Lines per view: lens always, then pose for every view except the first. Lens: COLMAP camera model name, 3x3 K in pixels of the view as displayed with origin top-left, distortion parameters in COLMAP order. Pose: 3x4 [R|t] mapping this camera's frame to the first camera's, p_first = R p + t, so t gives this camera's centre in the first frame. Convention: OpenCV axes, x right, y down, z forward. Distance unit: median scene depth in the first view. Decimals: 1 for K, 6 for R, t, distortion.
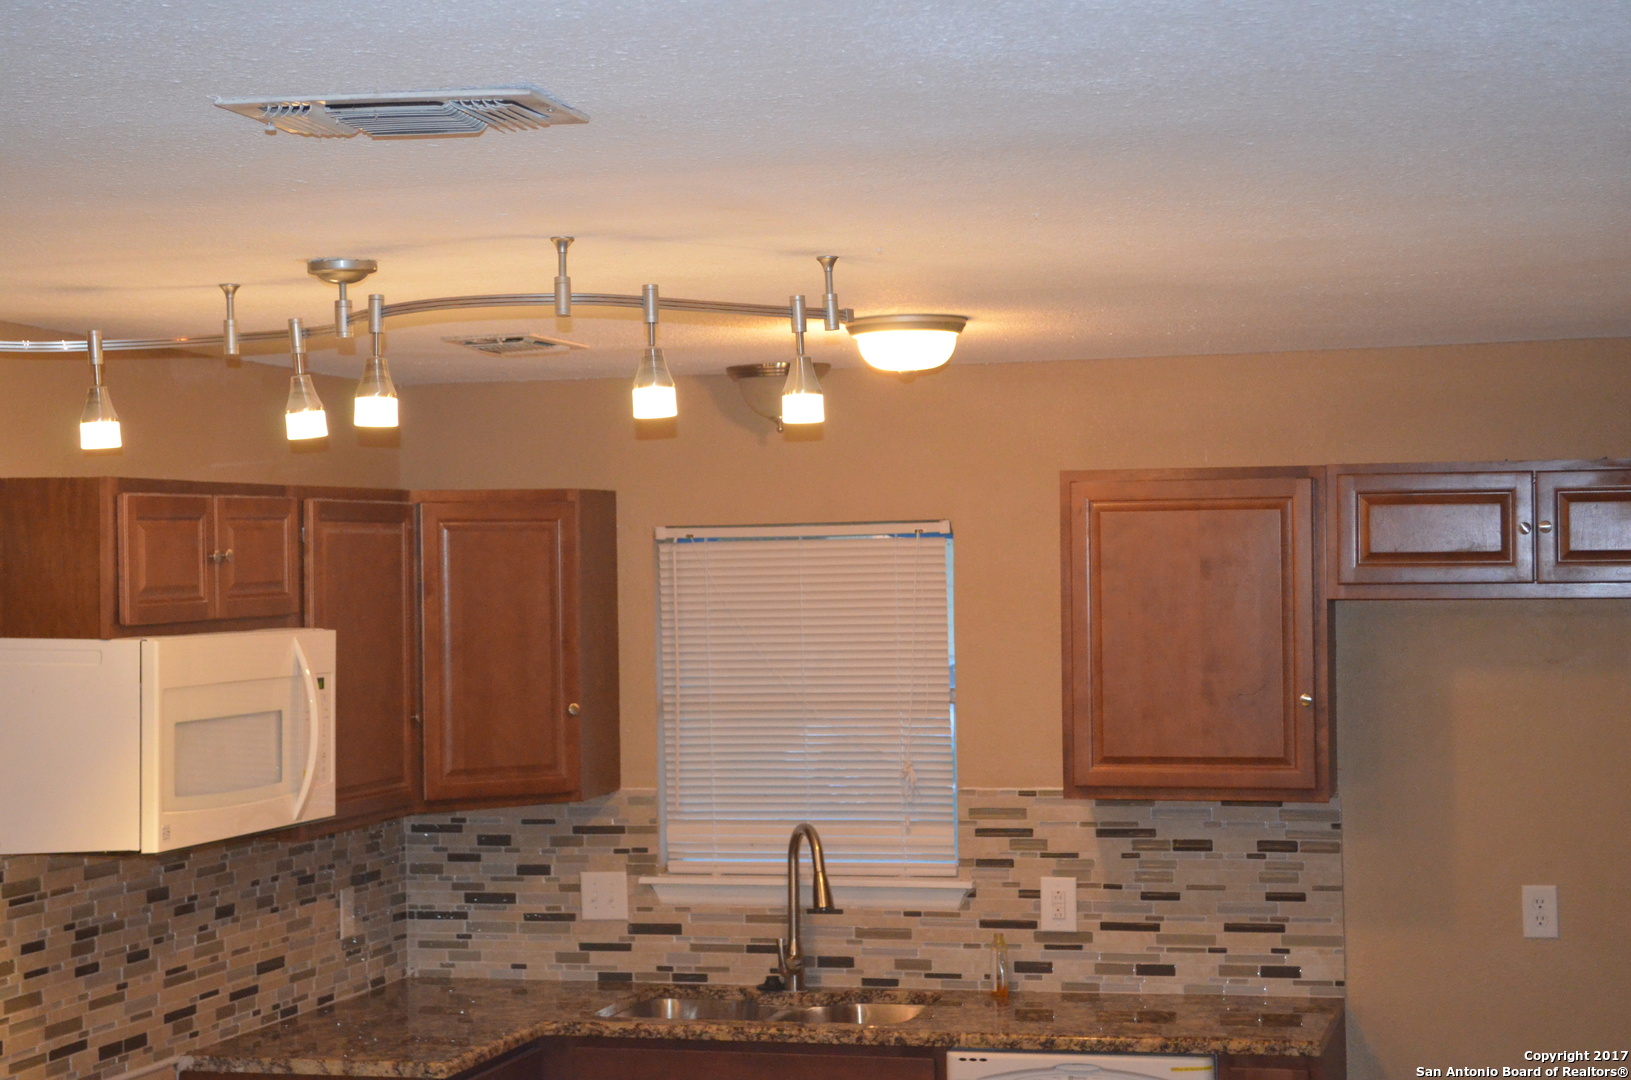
lens RADIAL K [[2880.4, 0, 815.5], [0, 2880.4, 540.0], [0, 0, 1]] dist [-0.010590, -0.039490]
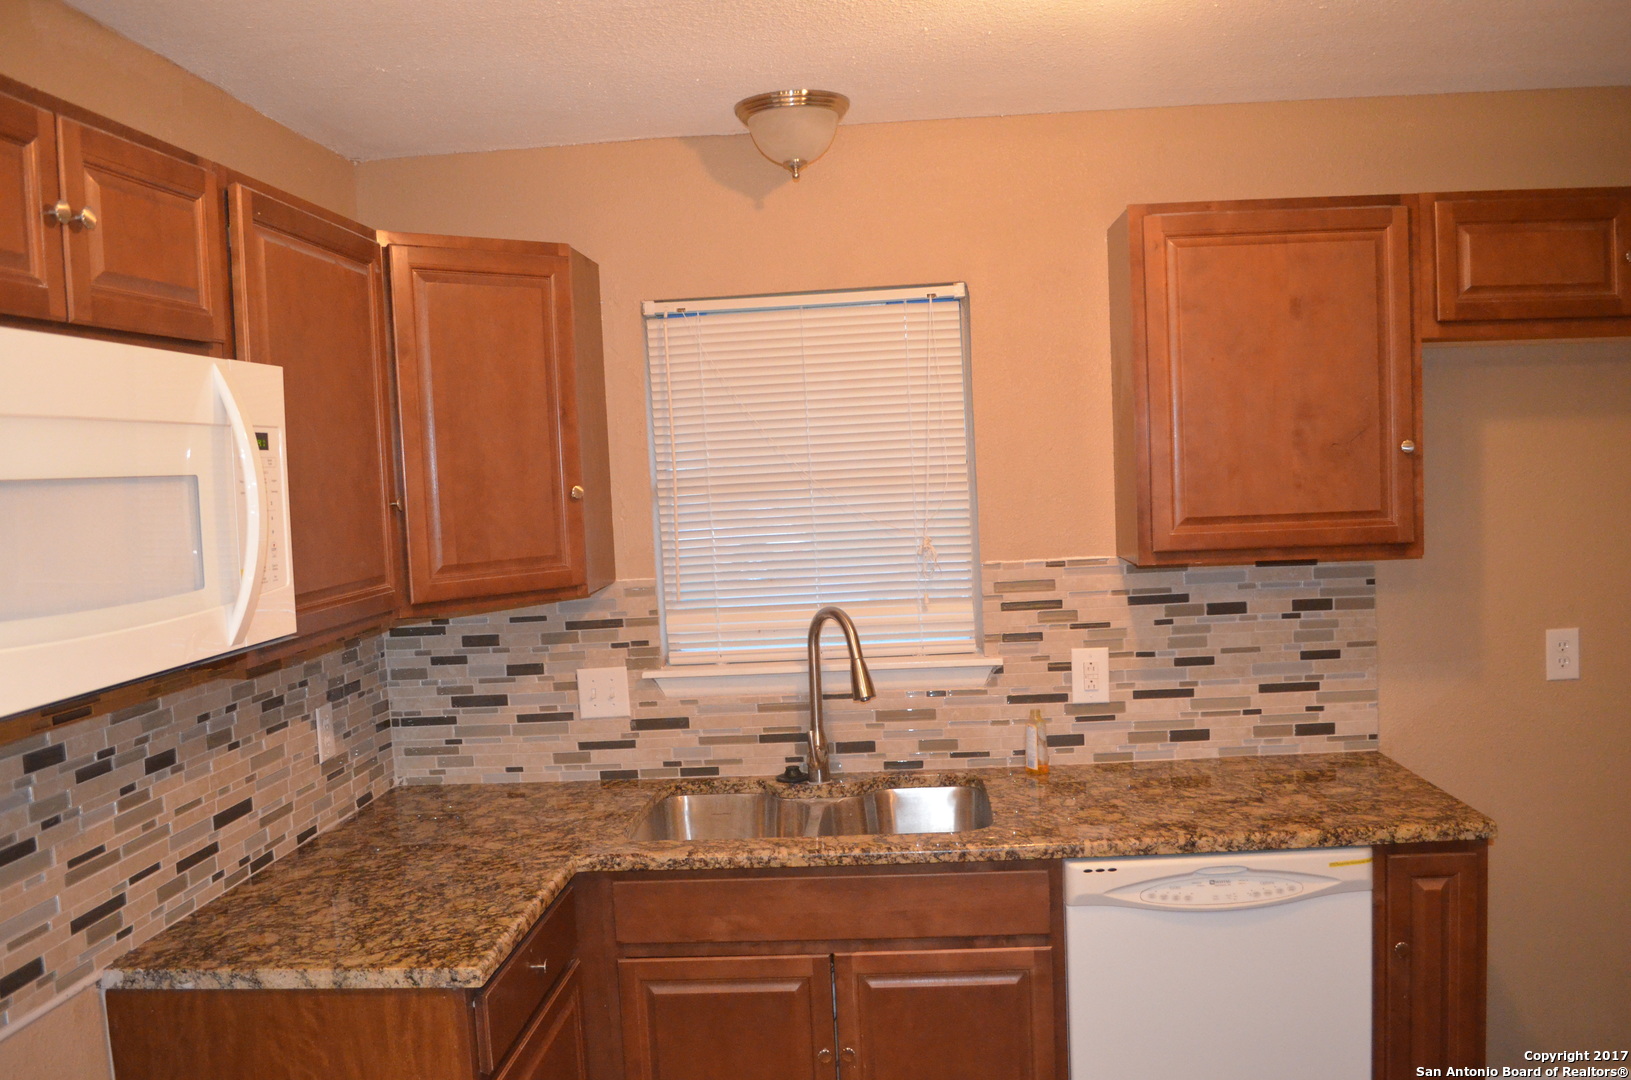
lens RADIAL K [[1281.7, 0, 819.7], [0, 1281.7, 562.2], [0, 0, 1]] dist [-0.087901, 0.010249]
pose [[0.976617, -0.045162, 0.210189, -0.095021], [0.029627, 0.996631, 0.076480, 0.052565], [-0.212935, -0.068464, 0.974665, 0.602613]]
